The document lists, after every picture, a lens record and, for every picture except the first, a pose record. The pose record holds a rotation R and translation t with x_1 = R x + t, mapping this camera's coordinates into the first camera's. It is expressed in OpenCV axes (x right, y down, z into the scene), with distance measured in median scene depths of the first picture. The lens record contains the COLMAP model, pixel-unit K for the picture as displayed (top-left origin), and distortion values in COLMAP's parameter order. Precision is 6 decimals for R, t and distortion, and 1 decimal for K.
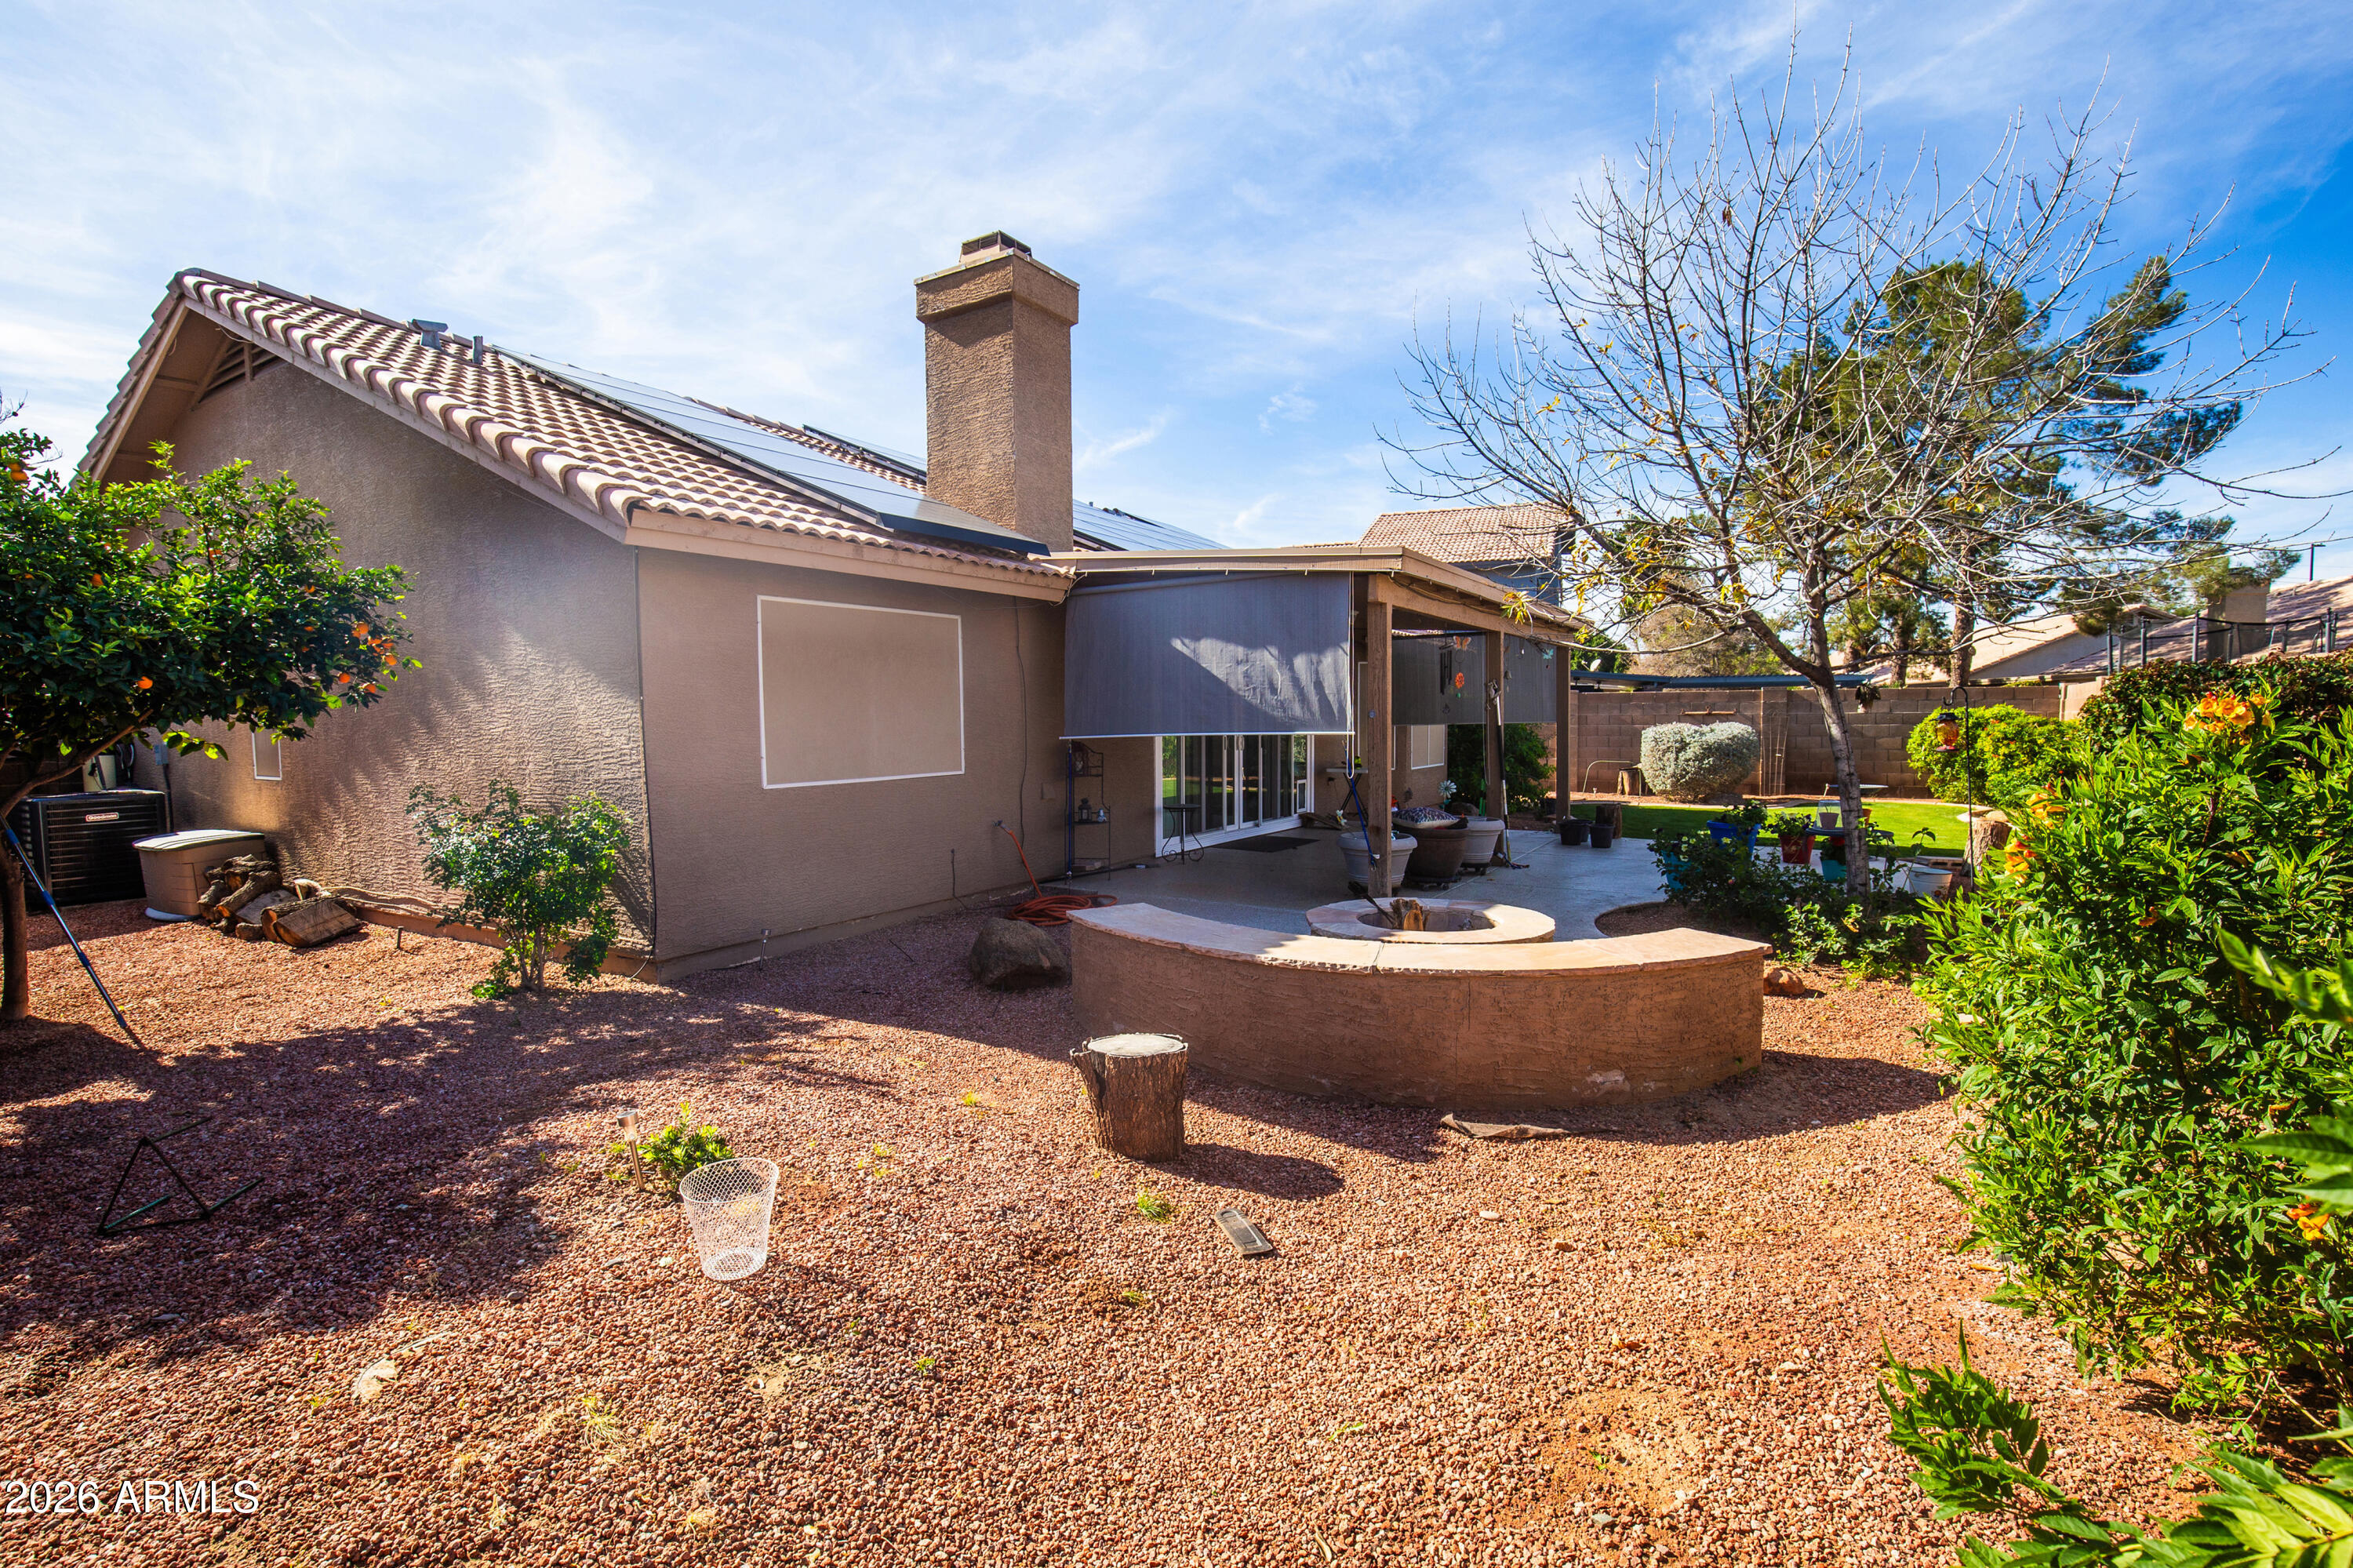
lens RADIAL K [[1093.1, 0, 1176.5], [0, 1093.1, 784.0], [0, 0, 1]] dist [-0.029169, -0.000285]
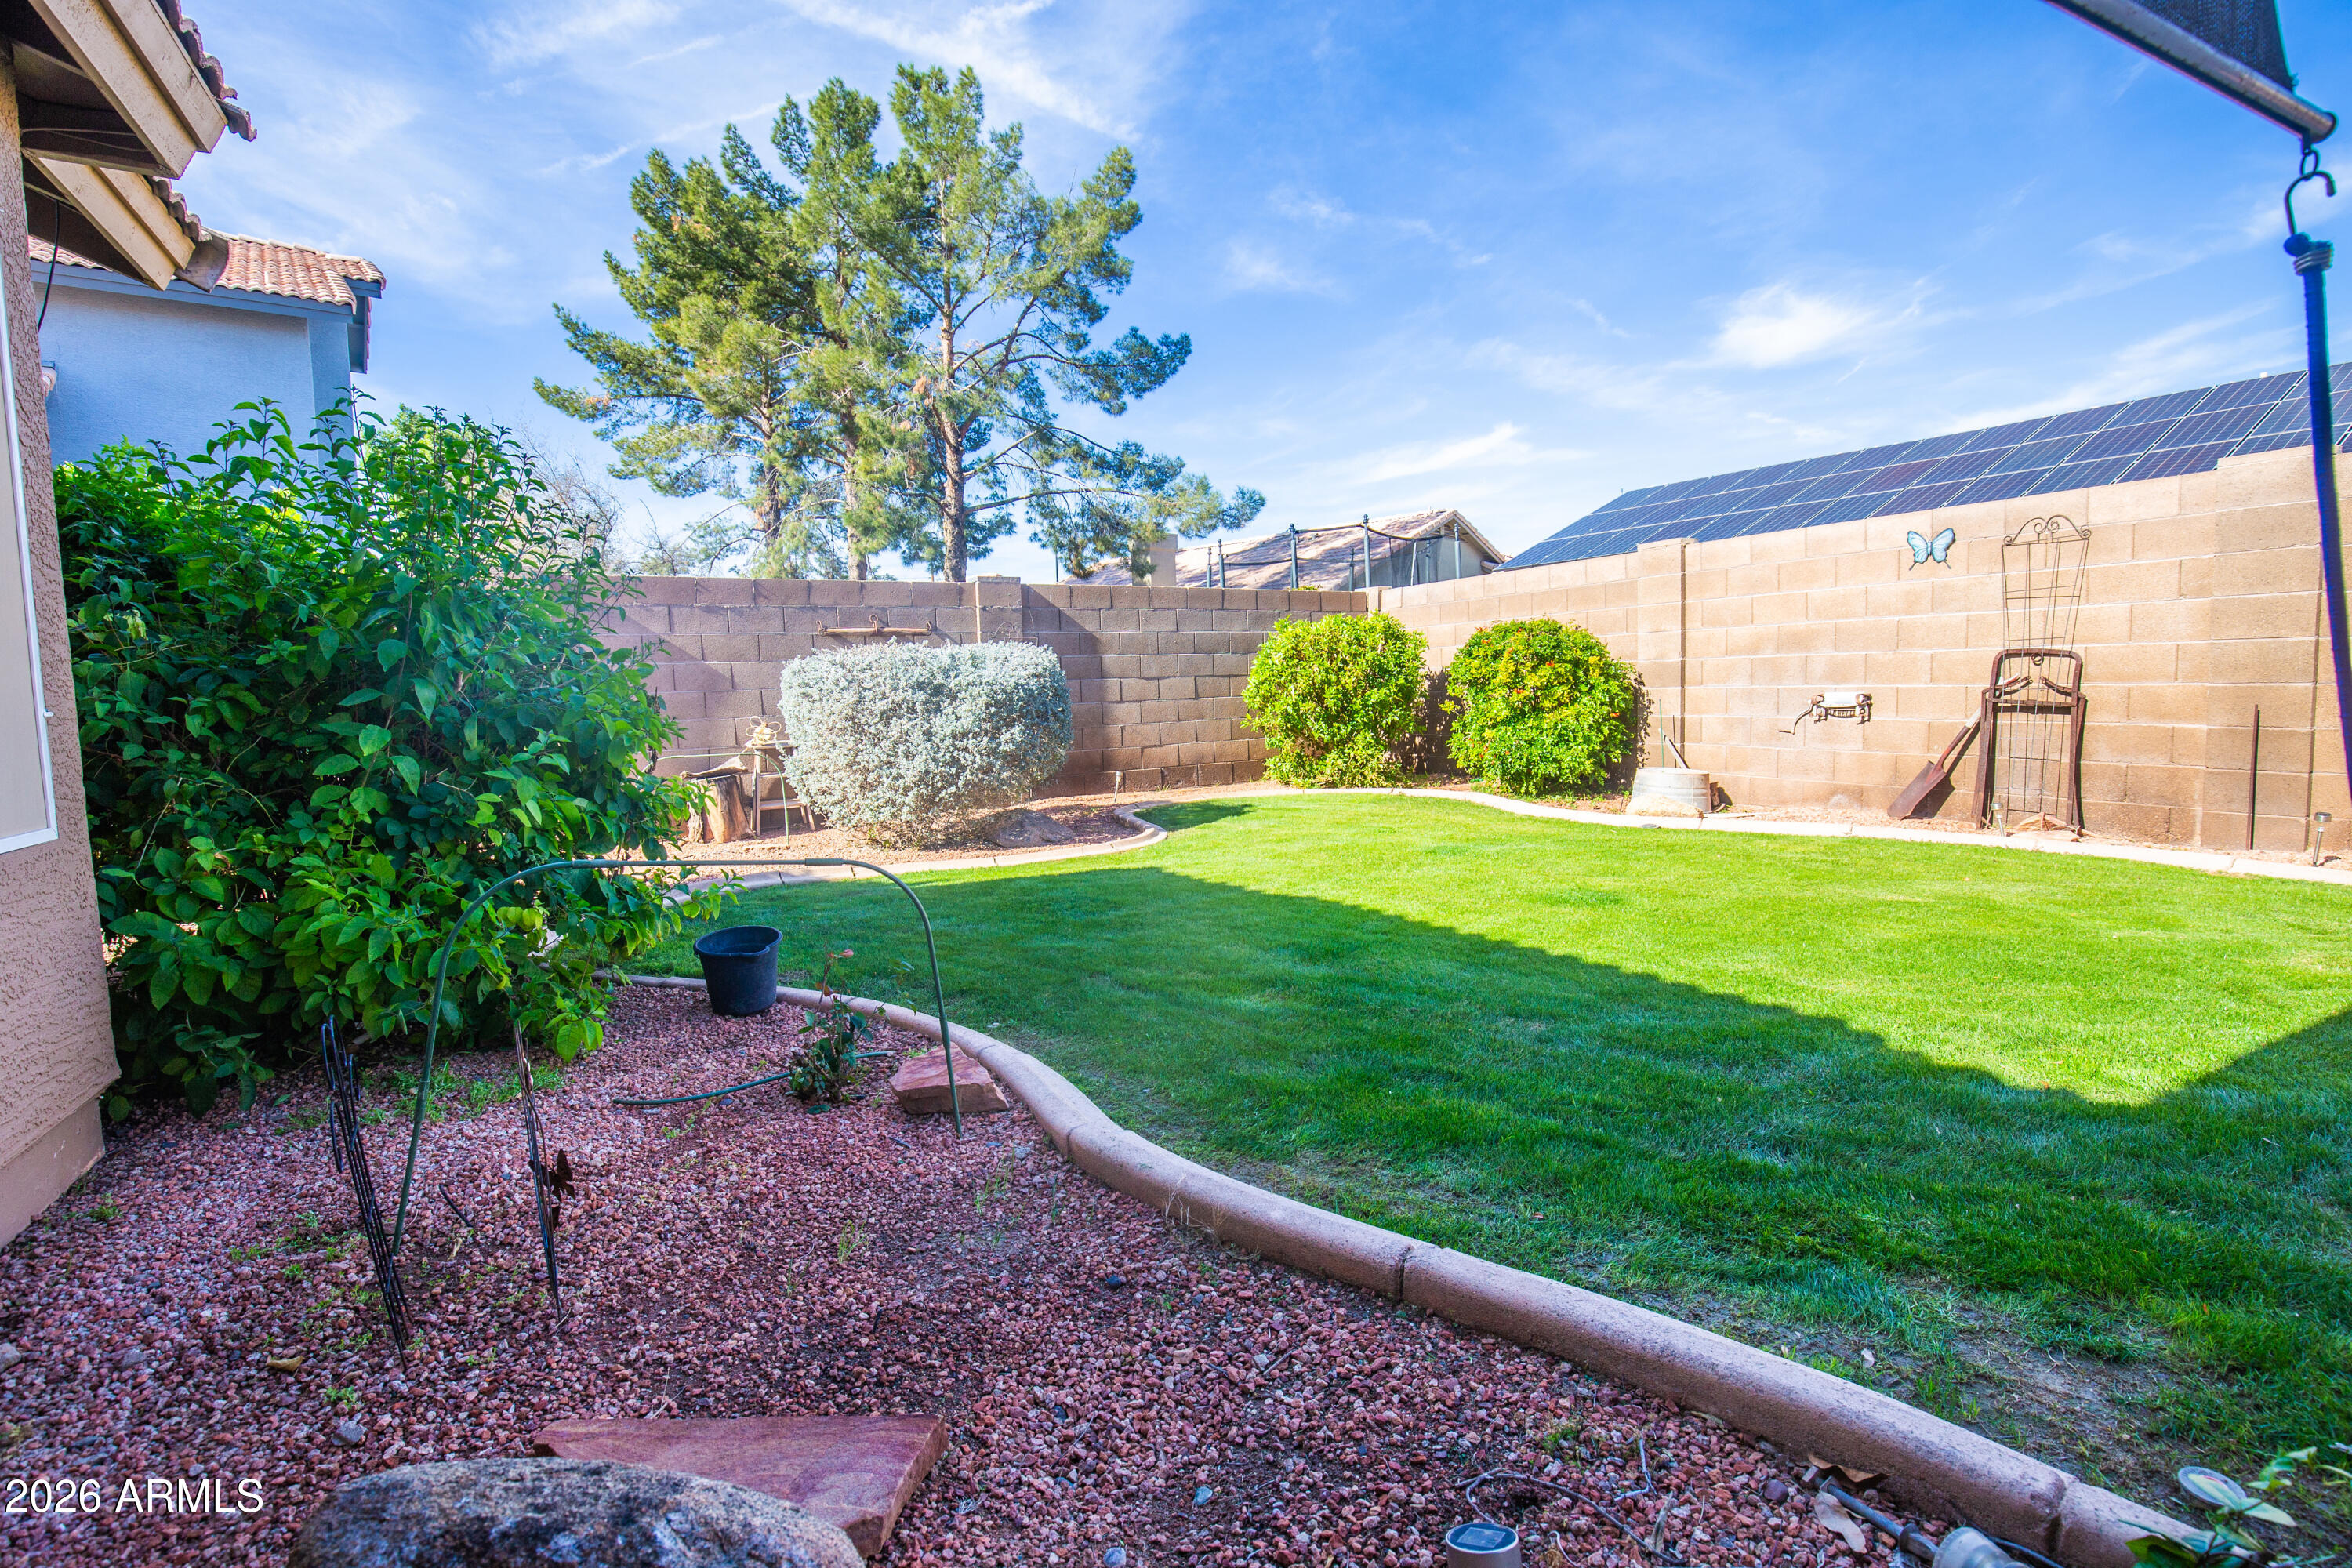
lens RADIAL K [[1123.6, 0, 1164.9], [0, 1123.6, 699.4], [0, 0, 1]] dist [0.000969, 0.000300]
pose [[0.512755, -0.017668, 0.858353, 0.184345], [0.080904, 0.996333, -0.027822, -0.017909], [-0.854715, 0.083710, 0.512304, 0.756871]]
